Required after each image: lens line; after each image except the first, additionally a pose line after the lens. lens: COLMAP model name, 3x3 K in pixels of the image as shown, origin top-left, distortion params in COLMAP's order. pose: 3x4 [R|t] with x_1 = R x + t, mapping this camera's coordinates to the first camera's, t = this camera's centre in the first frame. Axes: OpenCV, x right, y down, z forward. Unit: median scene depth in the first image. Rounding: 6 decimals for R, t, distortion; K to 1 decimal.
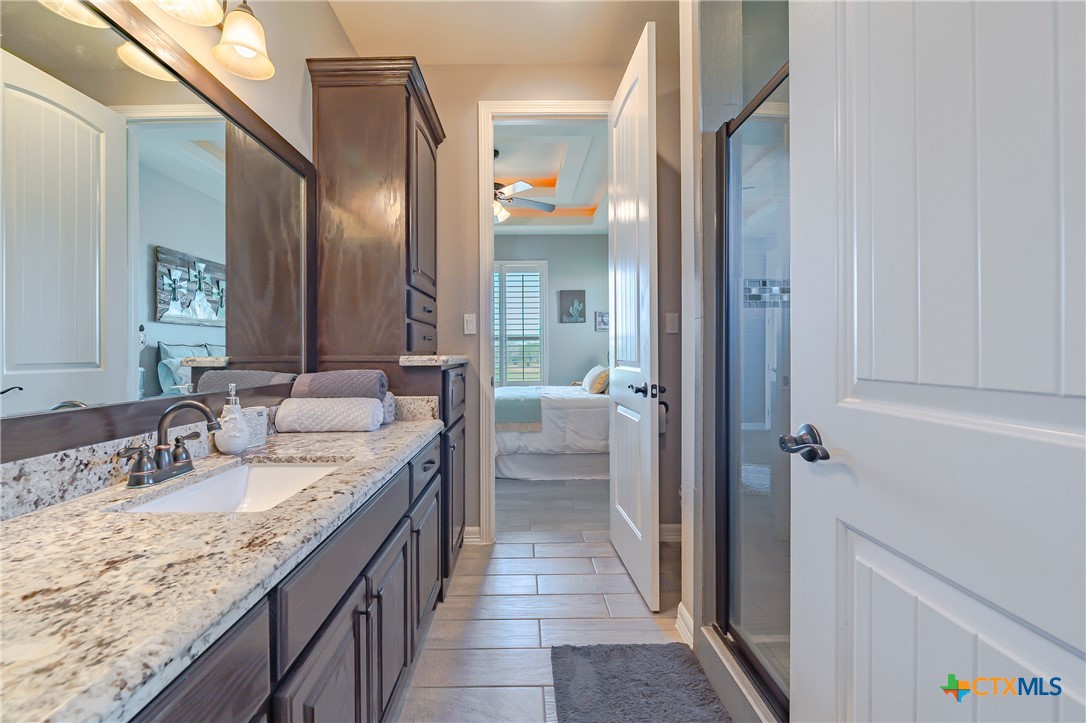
lens RADIAL K [[444.8, 0, 539.9], [0, 444.8, 354.8], [0, 0, 1]] dist [-0.005495, 0.000098]
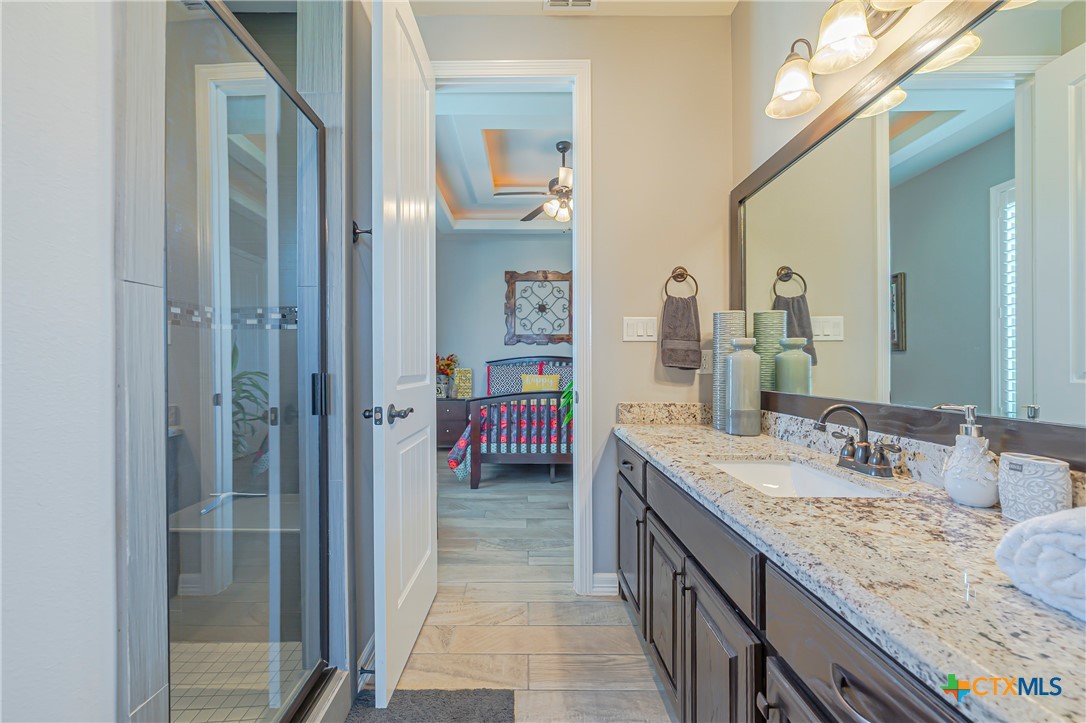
lens RADIAL K [[444.8, 0, 534.8], [0, 444.8, 365.1], [0, 0, 1]] dist [-0.005495, 0.000098]
pose [[-0.999966, 0.005156, 0.006384, 0.001859], [0.005175, 0.999982, 0.003008, -0.006108], [-0.006369, 0.003041, -0.999975, 2.230482]]
